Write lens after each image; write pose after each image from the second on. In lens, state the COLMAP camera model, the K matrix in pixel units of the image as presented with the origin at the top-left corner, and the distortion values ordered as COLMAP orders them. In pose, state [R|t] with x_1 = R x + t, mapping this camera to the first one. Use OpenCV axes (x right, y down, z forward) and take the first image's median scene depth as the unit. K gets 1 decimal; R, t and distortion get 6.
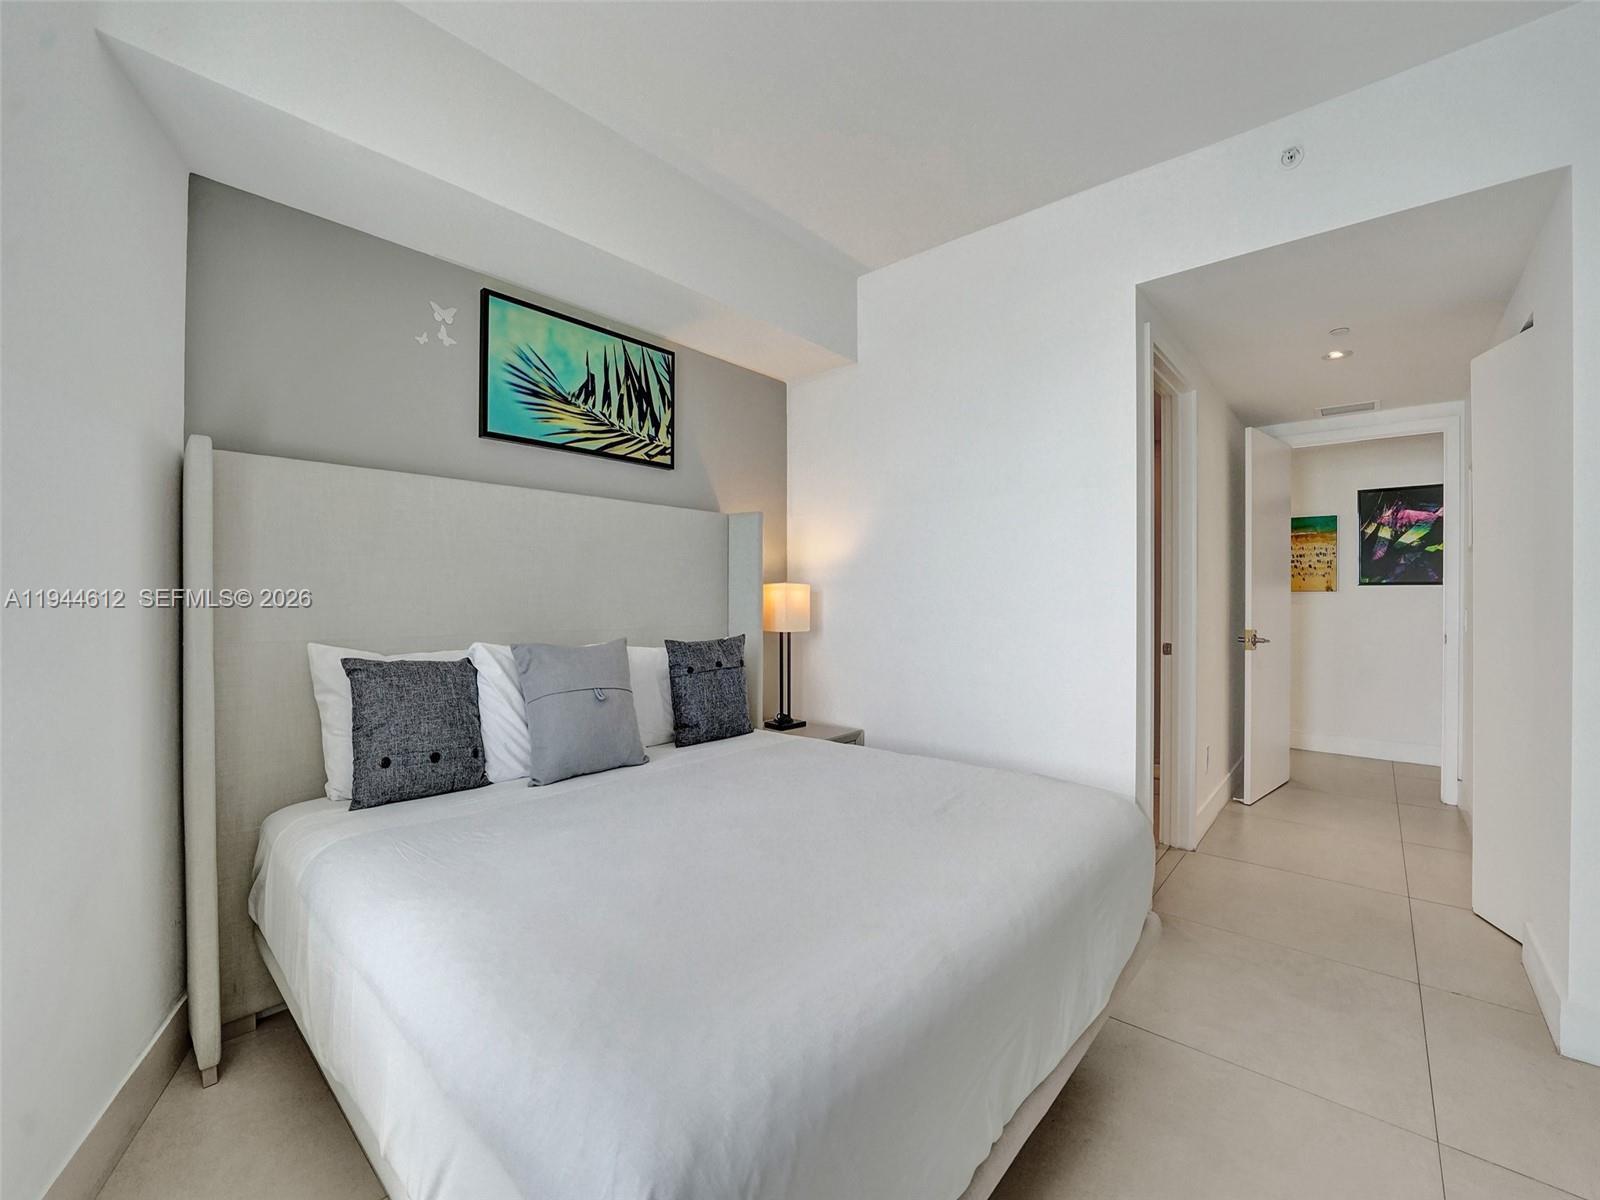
lens RADIAL K [[659.3, 0, 801.0], [0, 659.3, 601.5], [0, 0, 1]] dist [-0.020428, 0.000780]
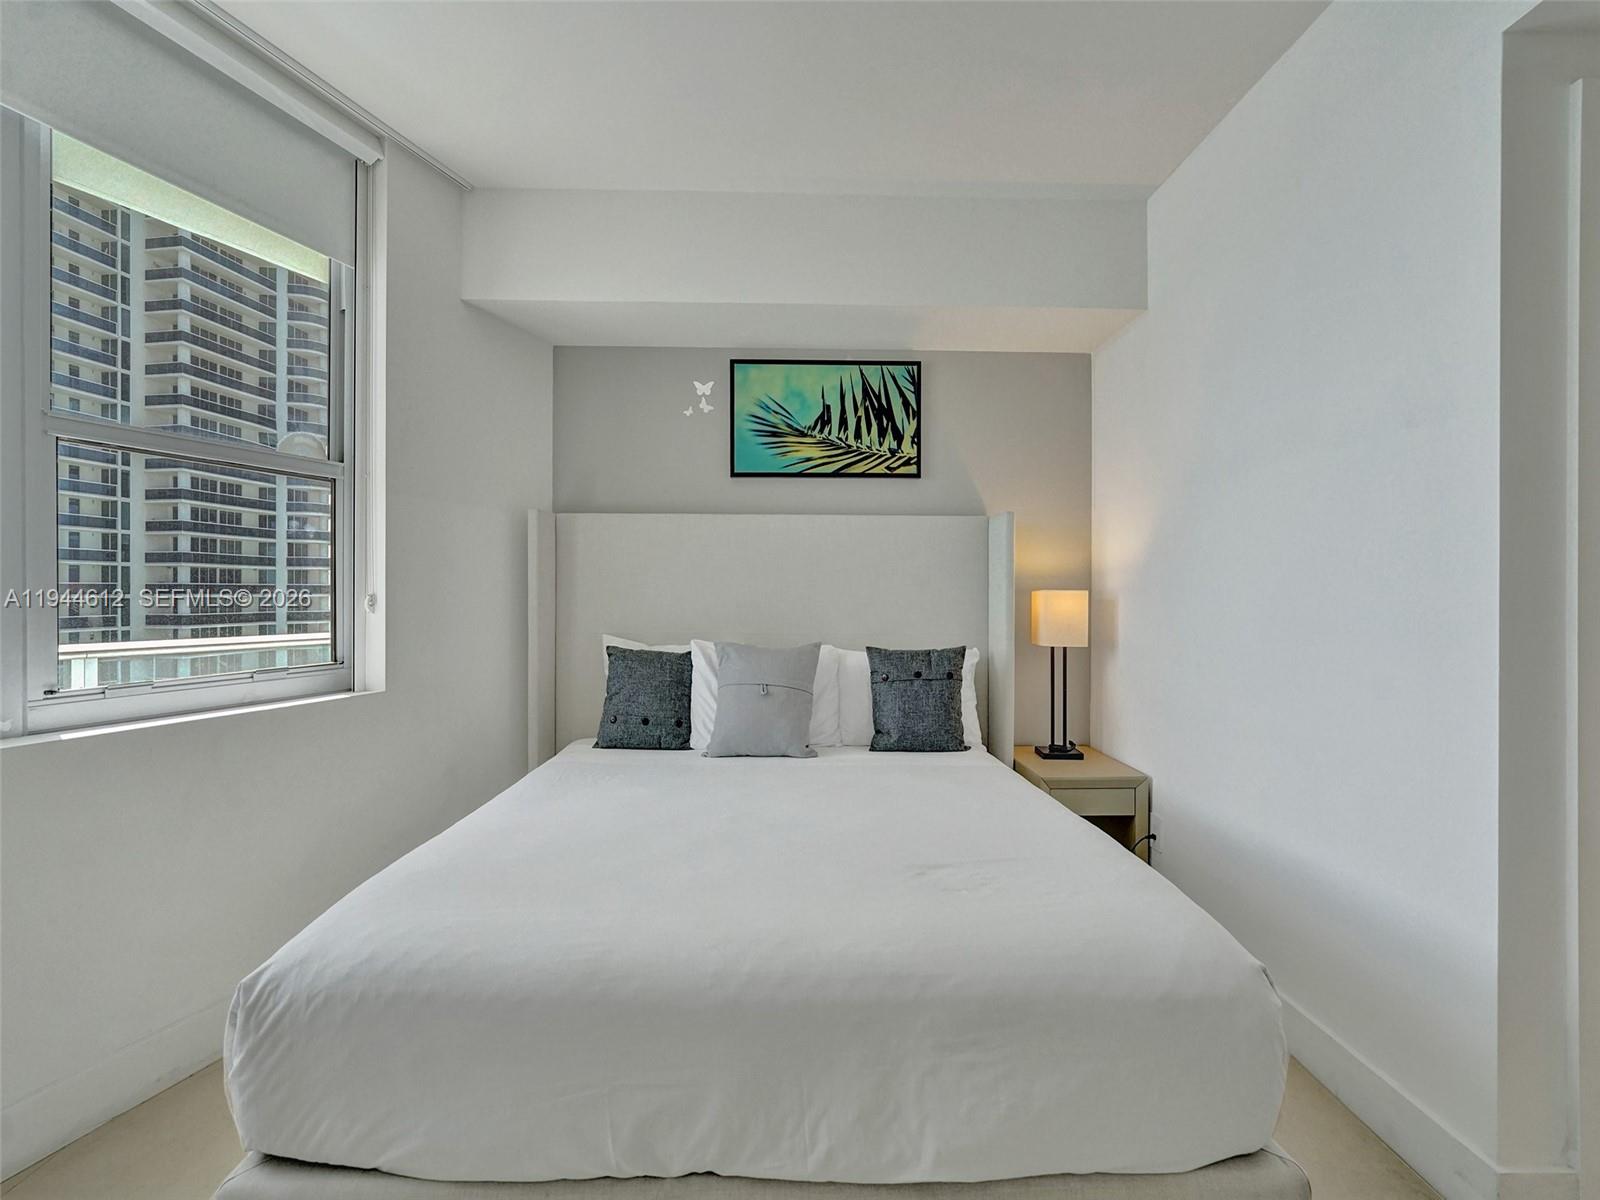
lens RADIAL K [[659.3, 0, 801.0], [0, 659.3, 601.5], [0, 0, 1]] dist [-0.020428, 0.000780]
pose [[0.682371, 0.005661, -0.730984, 0.457099], [-0.008636, 0.999963, -0.000317, -0.011117], [0.730955, 0.006529, 0.682394, 0.199110]]
